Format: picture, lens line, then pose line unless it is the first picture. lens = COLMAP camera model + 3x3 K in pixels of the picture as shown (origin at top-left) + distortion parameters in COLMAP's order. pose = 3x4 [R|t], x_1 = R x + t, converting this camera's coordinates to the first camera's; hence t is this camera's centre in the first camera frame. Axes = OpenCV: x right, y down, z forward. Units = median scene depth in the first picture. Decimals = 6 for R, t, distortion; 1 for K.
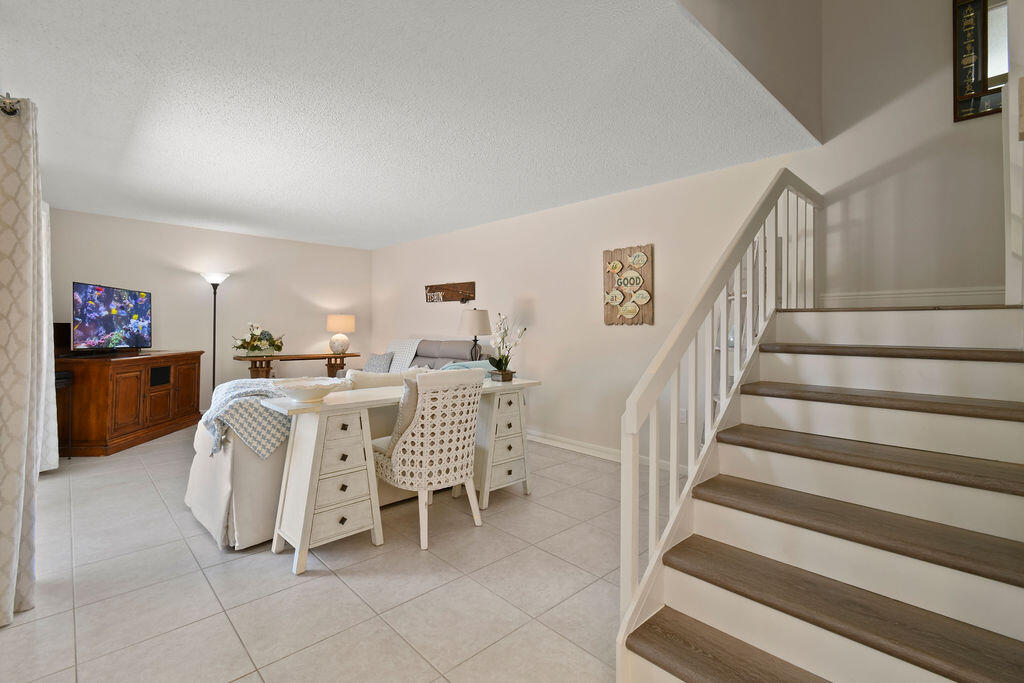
lens RADIAL K [[460.1, 0, 525.1], [0, 460.1, 326.3], [0, 0, 1]] dist [-0.001784, -0.001220]
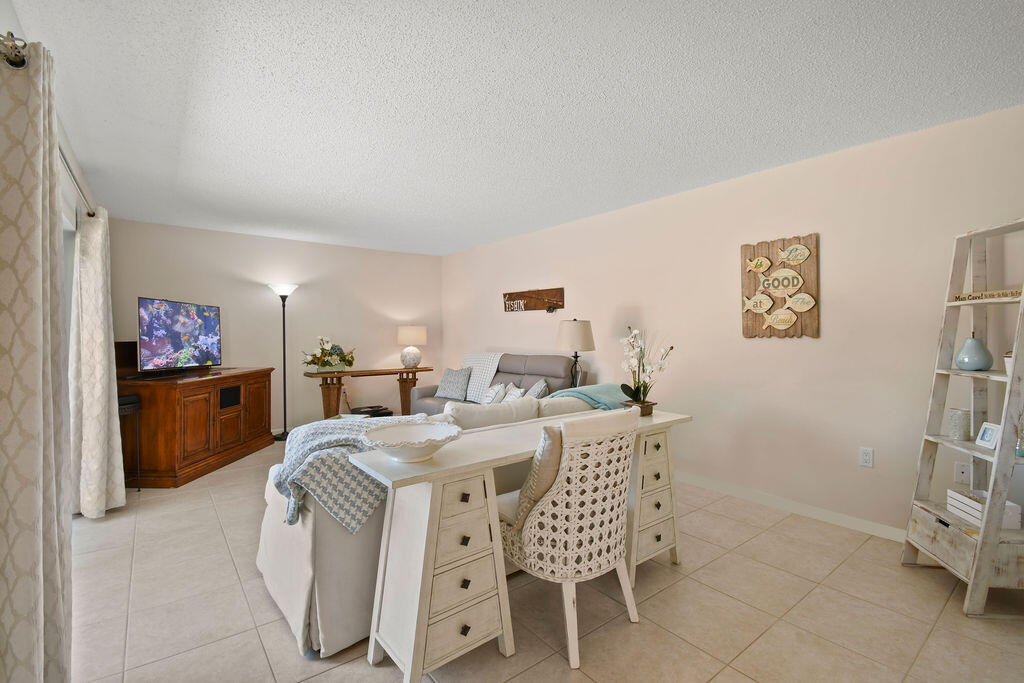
lens RADIAL K [[460.1, 0, 530.8], [0, 460.1, 339.3], [0, 0, 1]] dist [-0.001784, -0.001220]
pose [[0.995001, -0.010404, -0.099317, -0.108280], [0.012001, 0.999808, 0.015497, -0.015973], [0.099137, -0.016612, 0.994935, 0.154053]]
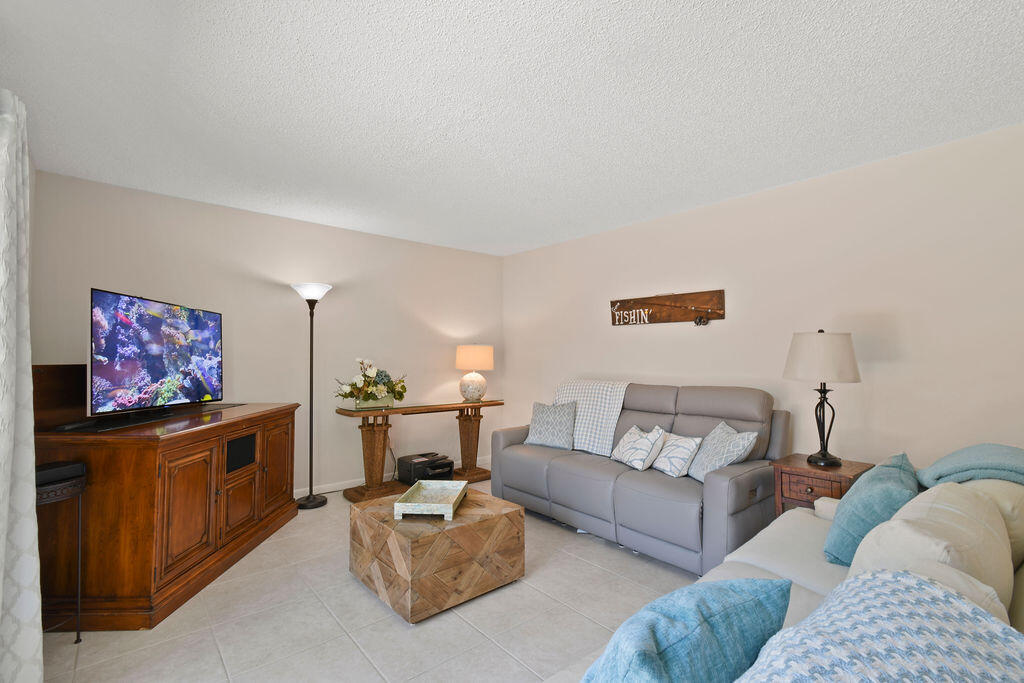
lens RADIAL K [[460.1, 0, 533.7], [0, 460.1, 352.8], [0, 0, 1]] dist [-0.001784, -0.001220]
pose [[0.998191, -0.009182, -0.059419, -0.415157], [0.008699, 0.999927, -0.008388, -0.011621], [0.059492, 0.007856, 0.998198, 0.469730]]
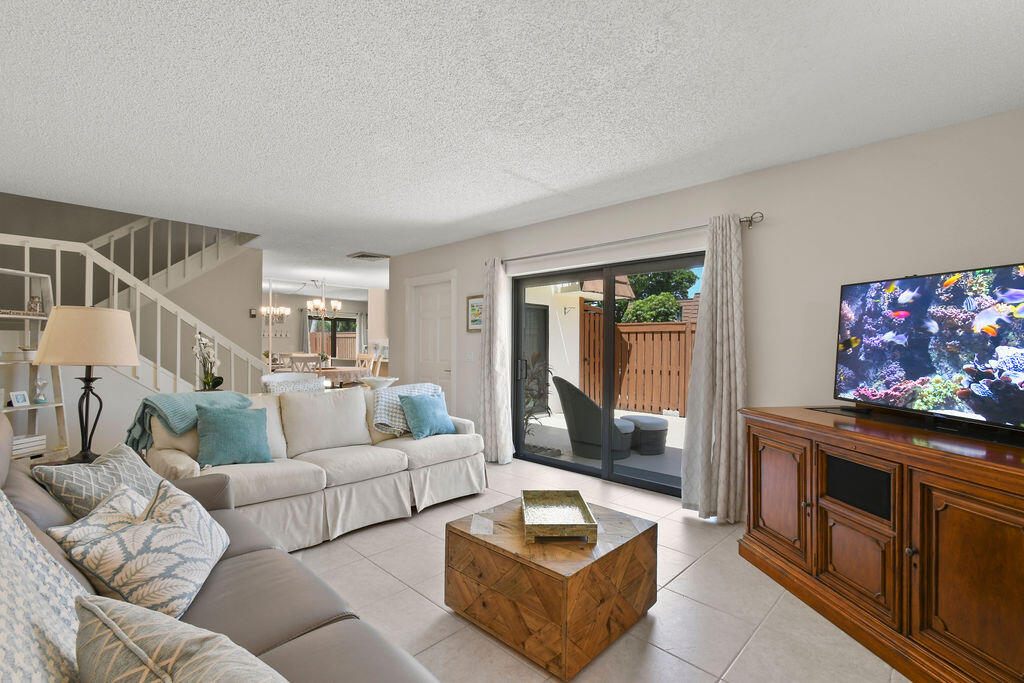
lens RADIAL K [[460.1, 0, 539.4], [0, 460.1, 346.9], [0, 0, 1]] dist [-0.001784, -0.001220]
pose [[-0.999309, -0.018077, -0.032484, -0.539936], [-0.018062, 0.999837, -0.000765, -0.008704], [0.032493, -0.000178, -0.999472, 1.497653]]
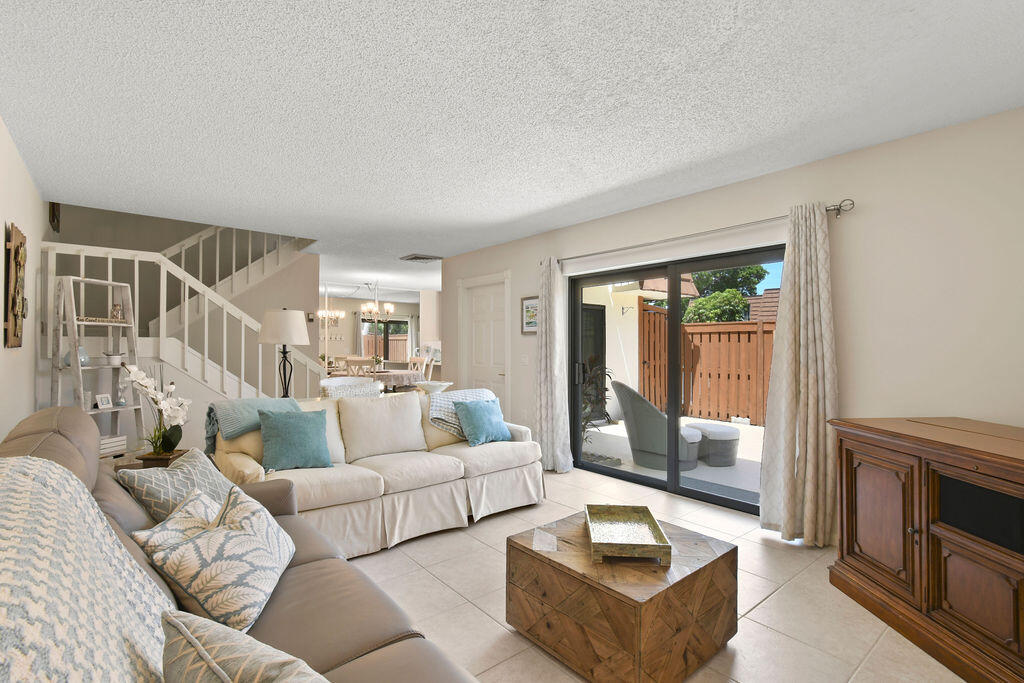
lens RADIAL K [[479.9, 0, 542.2], [0, 479.9, 345.6], [0, 0, 1]] dist [0.000083, -0.006221]
pose [[-0.997290, -0.012179, 0.072550, -0.533352], [-0.012580, 0.999908, -0.005068, -0.010705], [-0.072481, -0.005967, -0.997352, 1.493065]]
